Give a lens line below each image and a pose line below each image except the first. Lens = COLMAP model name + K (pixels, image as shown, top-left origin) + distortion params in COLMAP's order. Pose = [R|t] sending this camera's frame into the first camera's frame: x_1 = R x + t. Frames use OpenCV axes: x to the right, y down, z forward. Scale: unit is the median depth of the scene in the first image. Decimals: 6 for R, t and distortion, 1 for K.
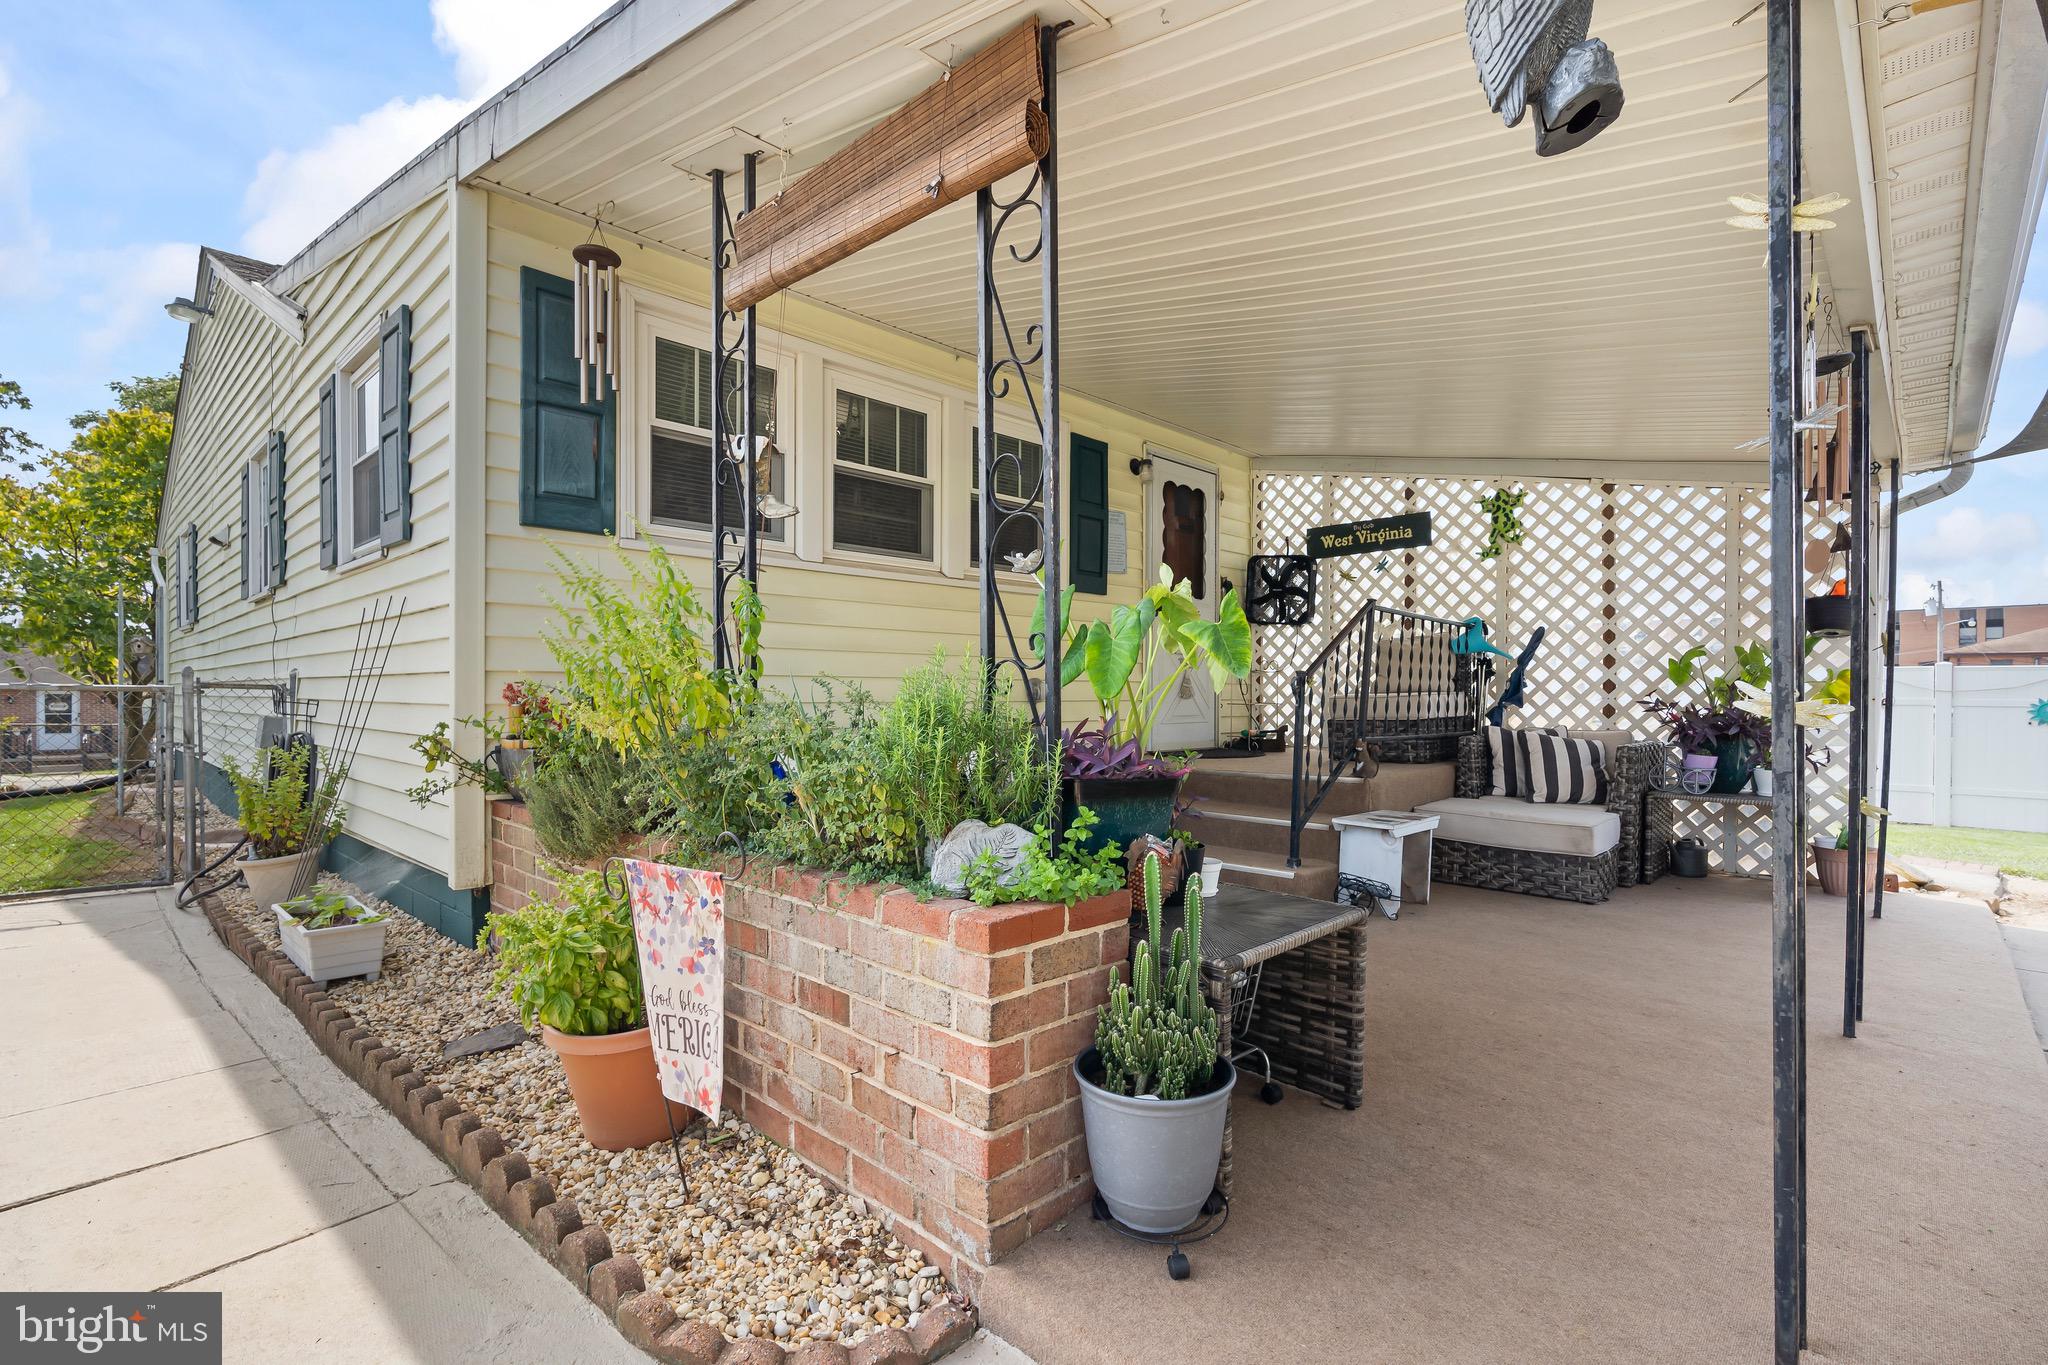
lens RADIAL K [[941.5, 0, 1024.0], [0, 941.5, 682.5], [0, 0, 1]] dist [-0.007286, -0.000141]
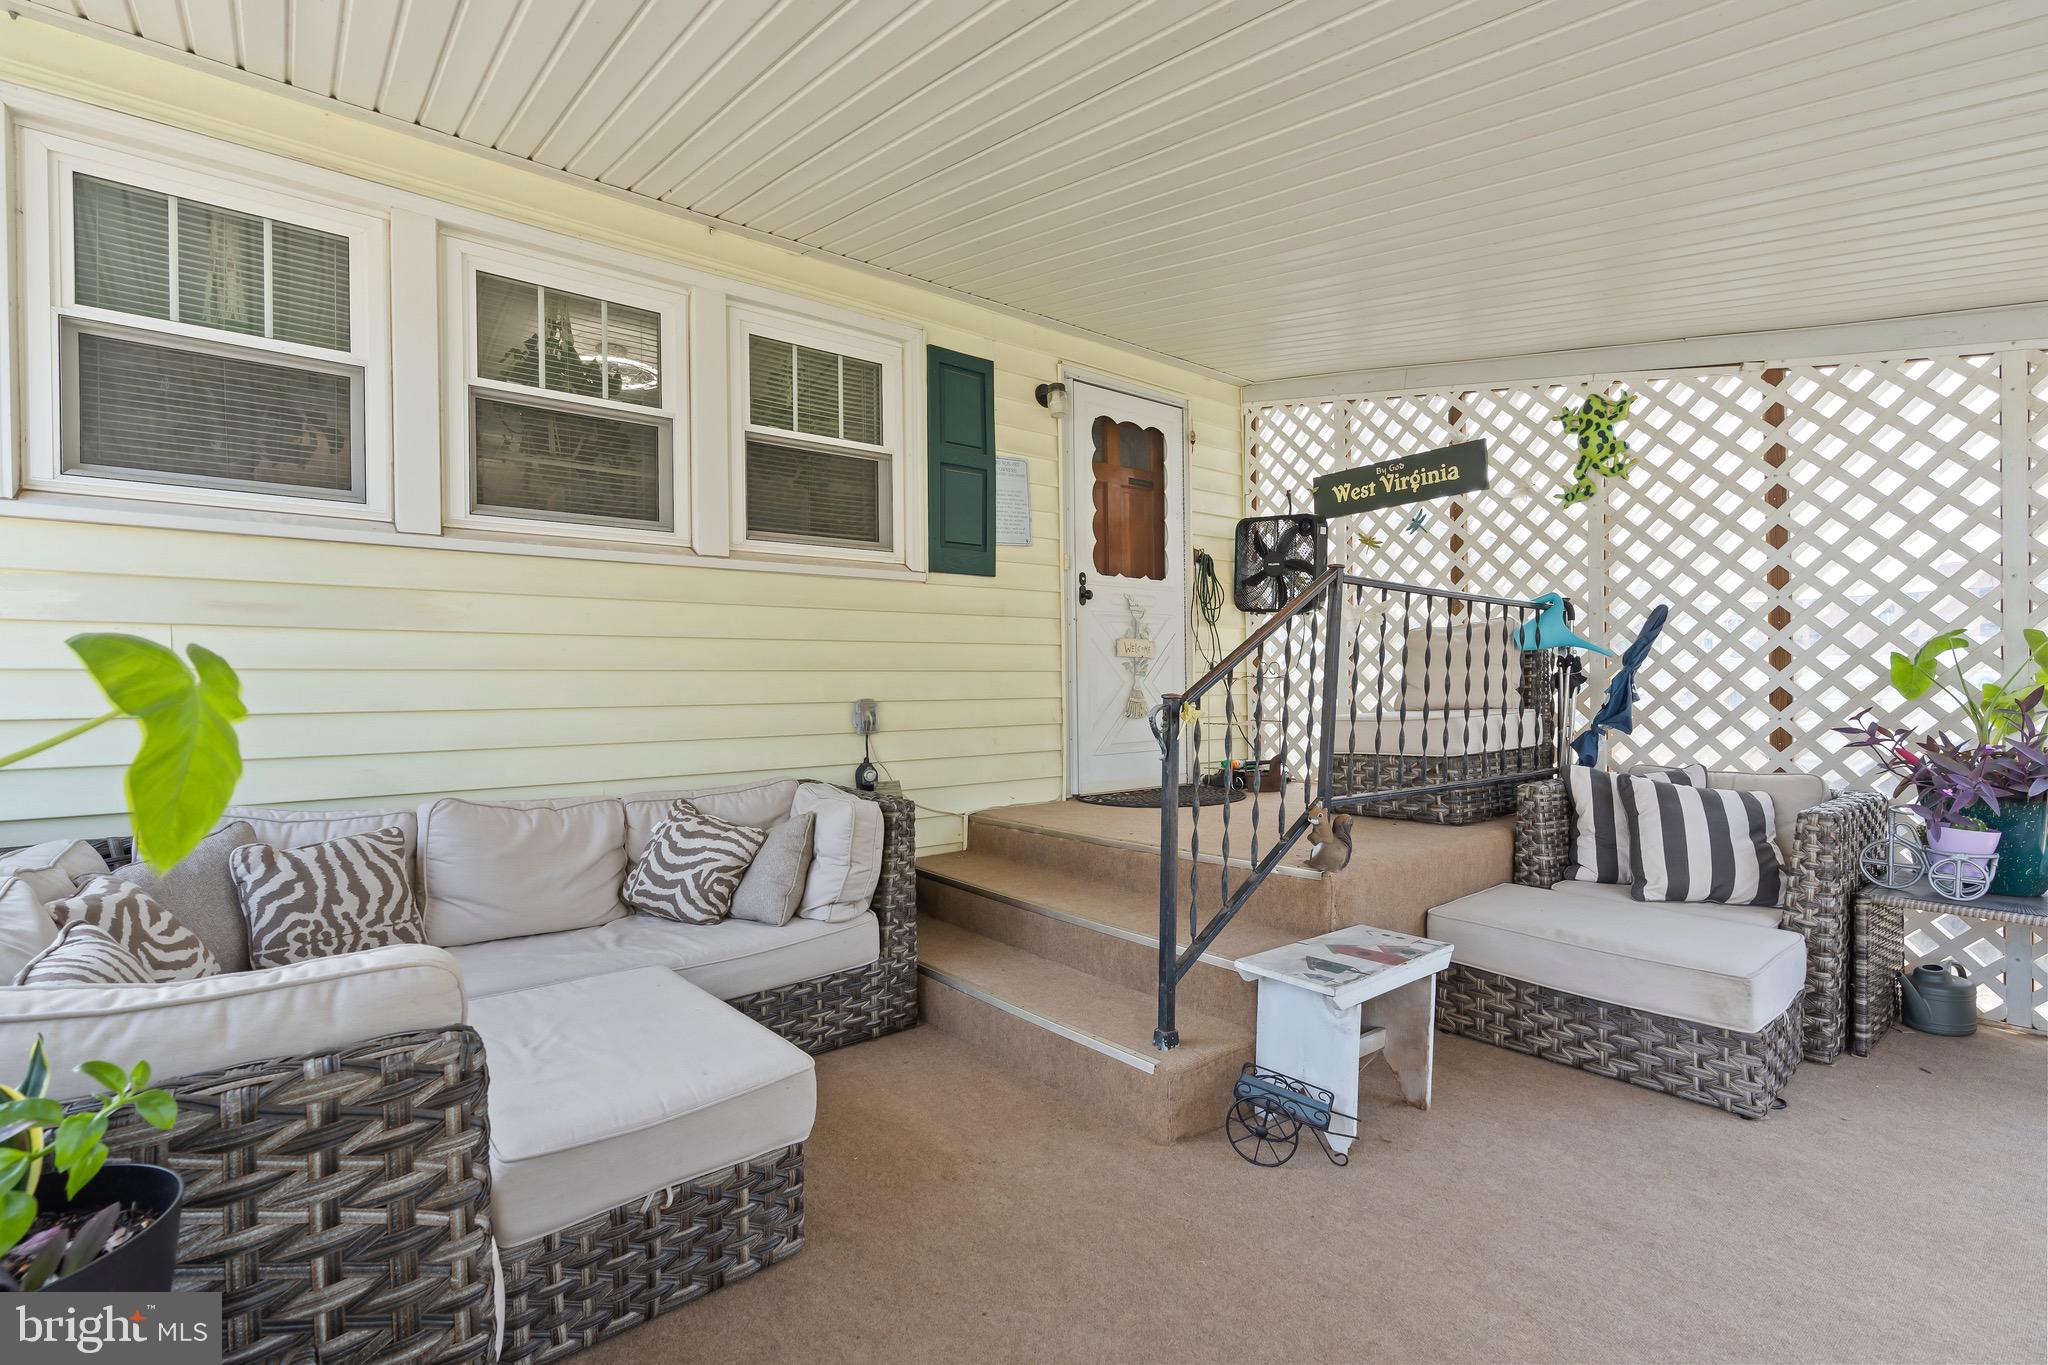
lens RADIAL K [[936.9, 0, 1020.7], [0, 936.9, 677.2], [0, 0, 1]] dist [-0.000192, 0.000640]
pose [[0.991884, -0.017246, -0.125974, 0.197961], [0.017282, 0.999850, -0.000803, -0.017350], [0.125969, -0.001381, 0.992033, 0.314120]]
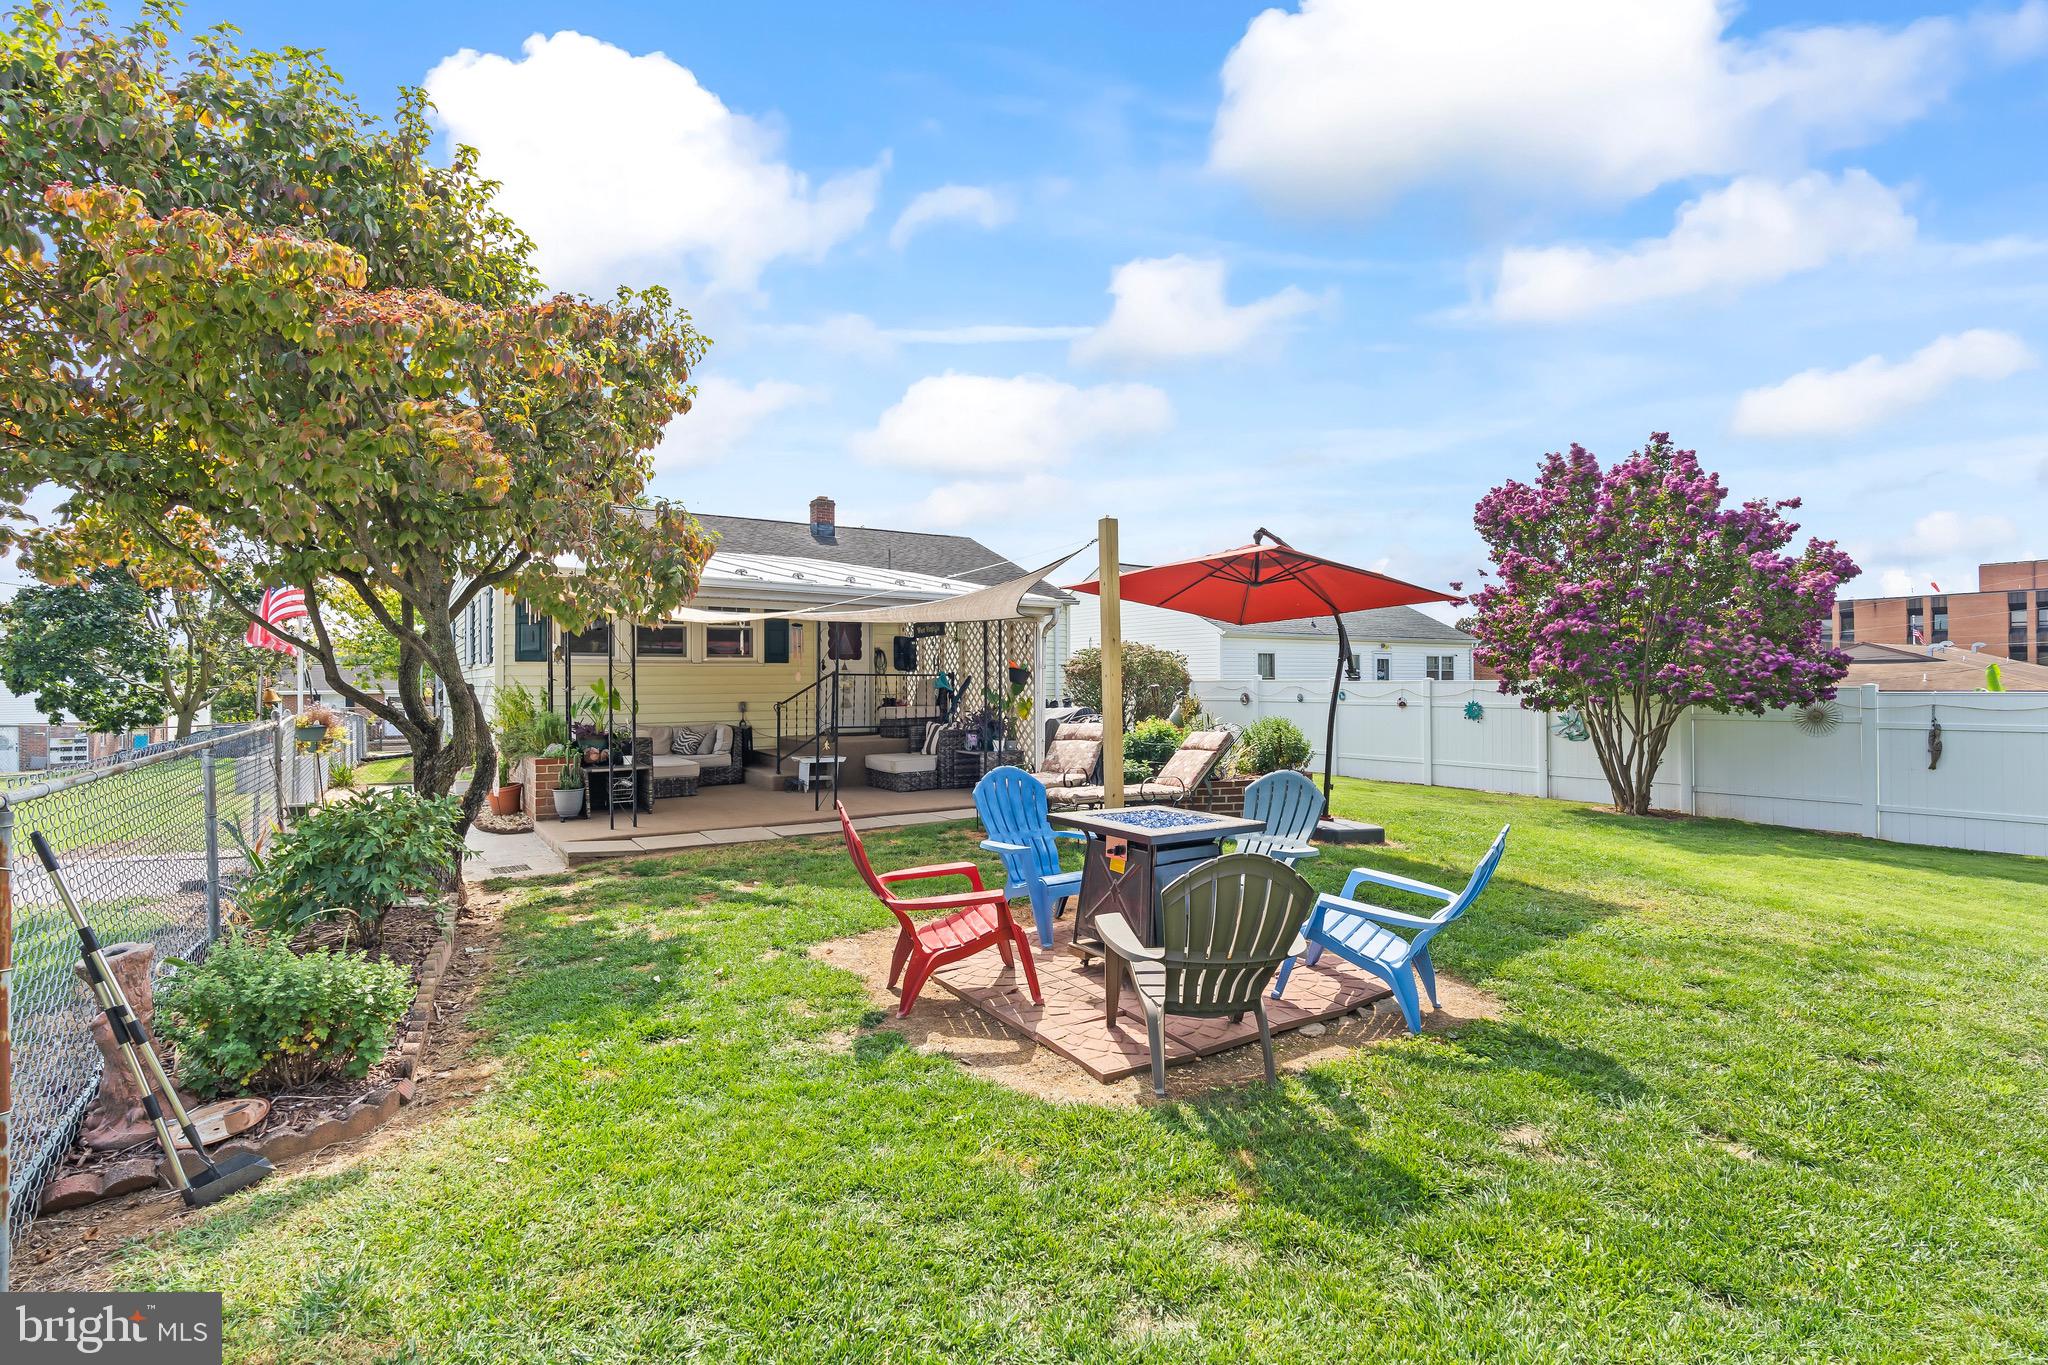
lens RADIAL K [[936.9, 0, 1020.7], [0, 936.9, 677.2], [0, 0, 1]] dist [-0.000192, 0.000640]
pose [[0.979748, -0.007138, -0.200105, 1.102520], [0.009055, 0.999921, 0.008669, -0.075467], [0.200027, -0.010305, 0.979736, -1.104279]]
